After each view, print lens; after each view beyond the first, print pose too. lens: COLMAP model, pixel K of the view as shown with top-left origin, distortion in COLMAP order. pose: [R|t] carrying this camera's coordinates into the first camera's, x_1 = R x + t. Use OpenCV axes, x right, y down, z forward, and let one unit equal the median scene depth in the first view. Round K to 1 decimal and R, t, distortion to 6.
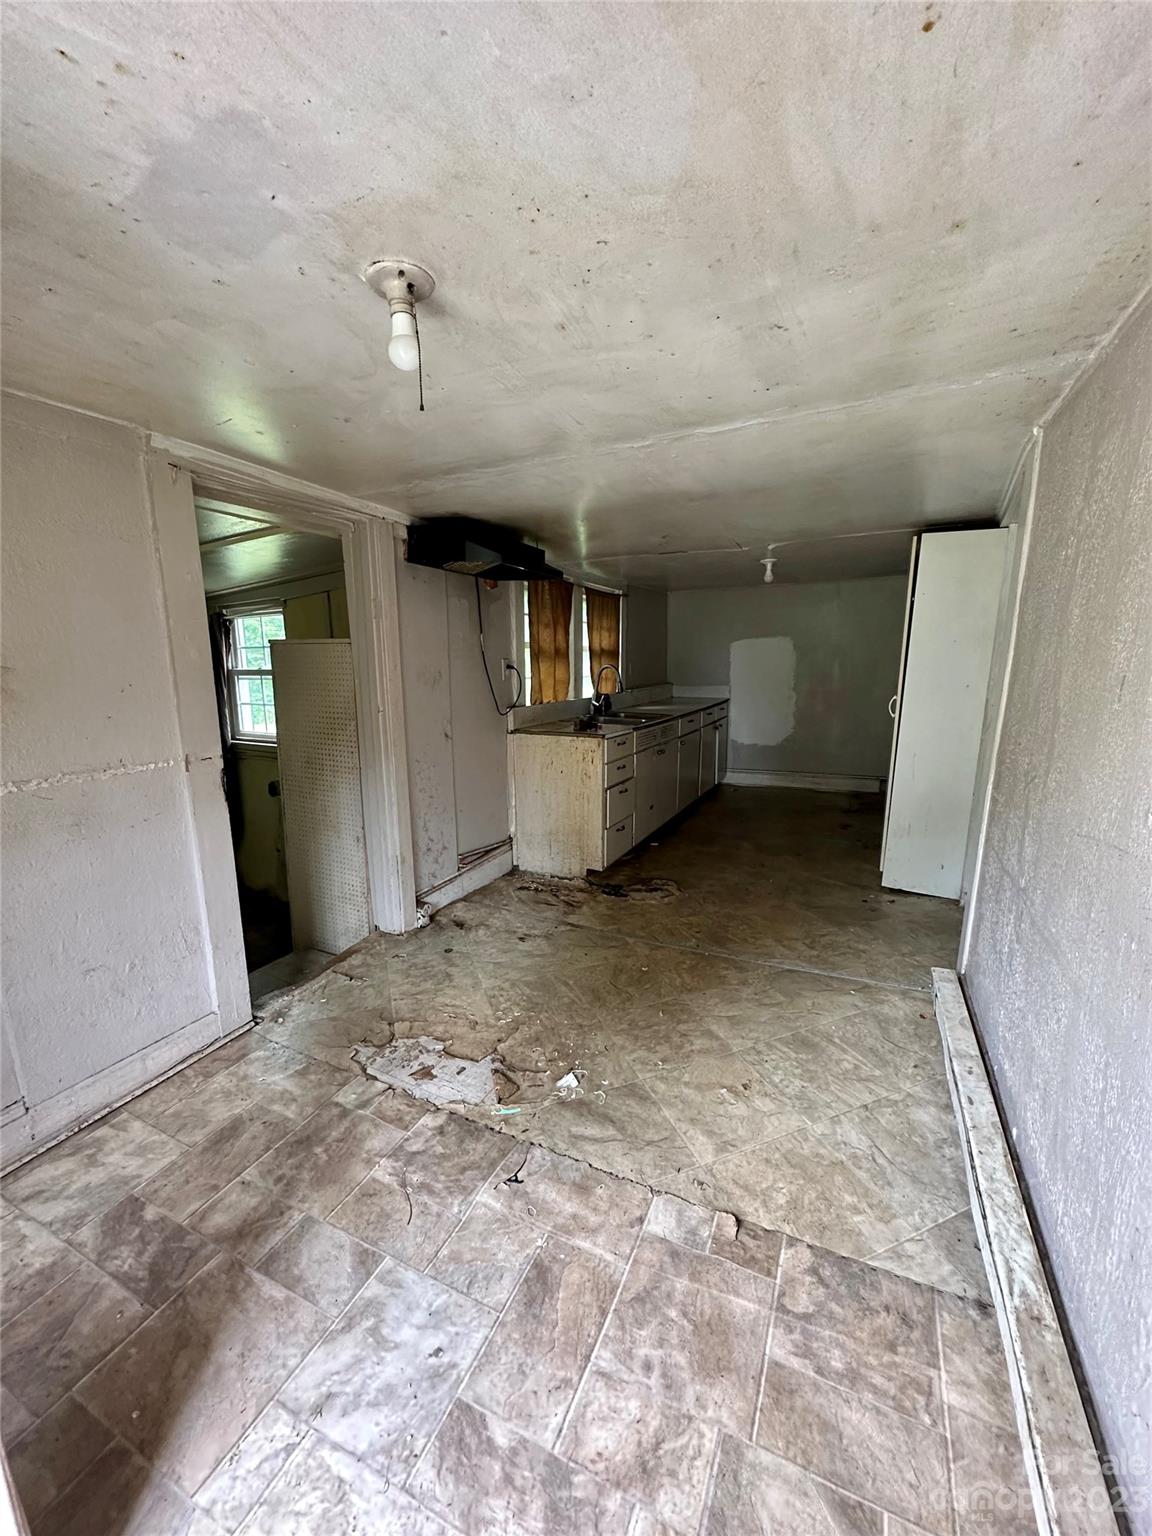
lens RADIAL K [[612.2, 0, 583.4], [0, 612.2, 767.8], [0, 0, 1]] dist [0.008369, 0.000946]
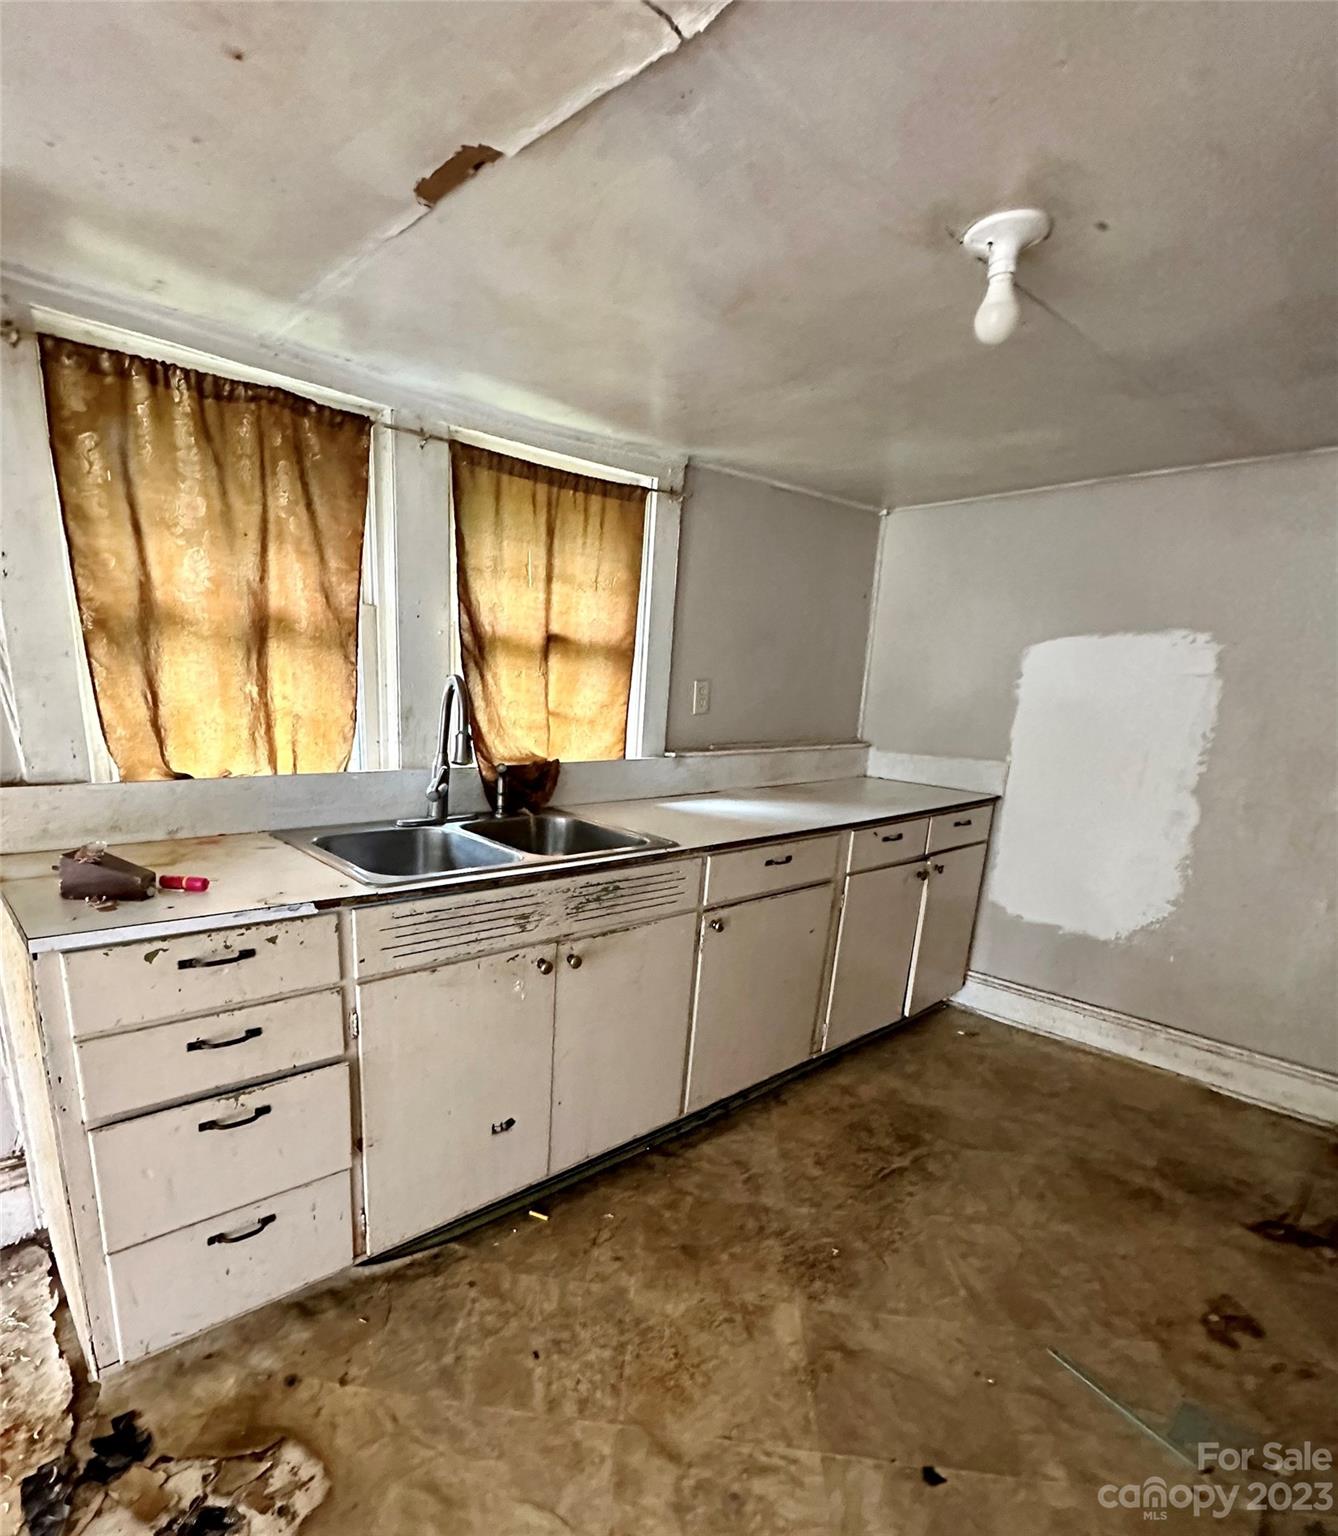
lens RADIAL K [[816.8, 0, 602.0], [0, 816.8, 906.3], [0, 0, 1]] dist [0.005619, 0.000683]
pose [[0.917241, 0.157415, -0.365910, 0.220999], [-0.121865, 0.985453, 0.118457, -0.080444], [0.379233, -0.064062, 0.923081, 0.457936]]
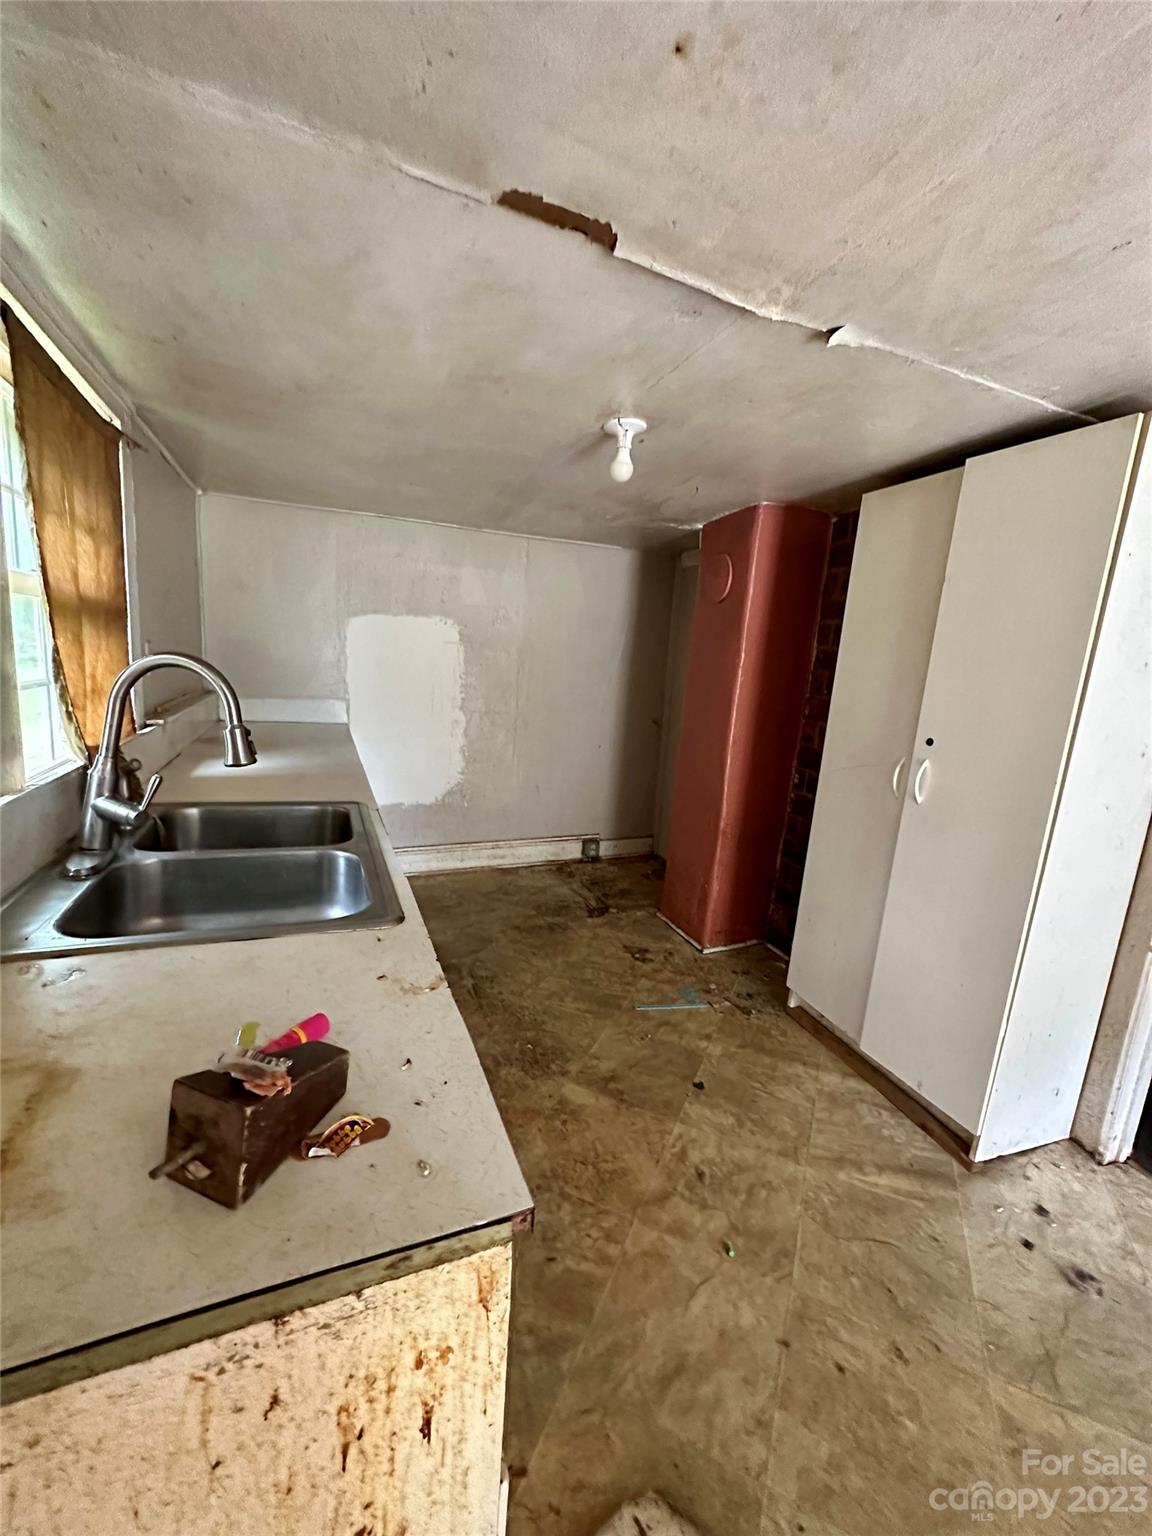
lens RADIAL K [[612.2, 0, 582.2], [0, 612.2, 772.0], [0, 0, 1]] dist [0.008369, 0.000946]
pose [[0.655473, -0.083411, 0.750598, -0.030029], [0.064378, 0.996436, 0.054510, -0.092816], [-0.752470, 0.012592, 0.658506, 0.529352]]
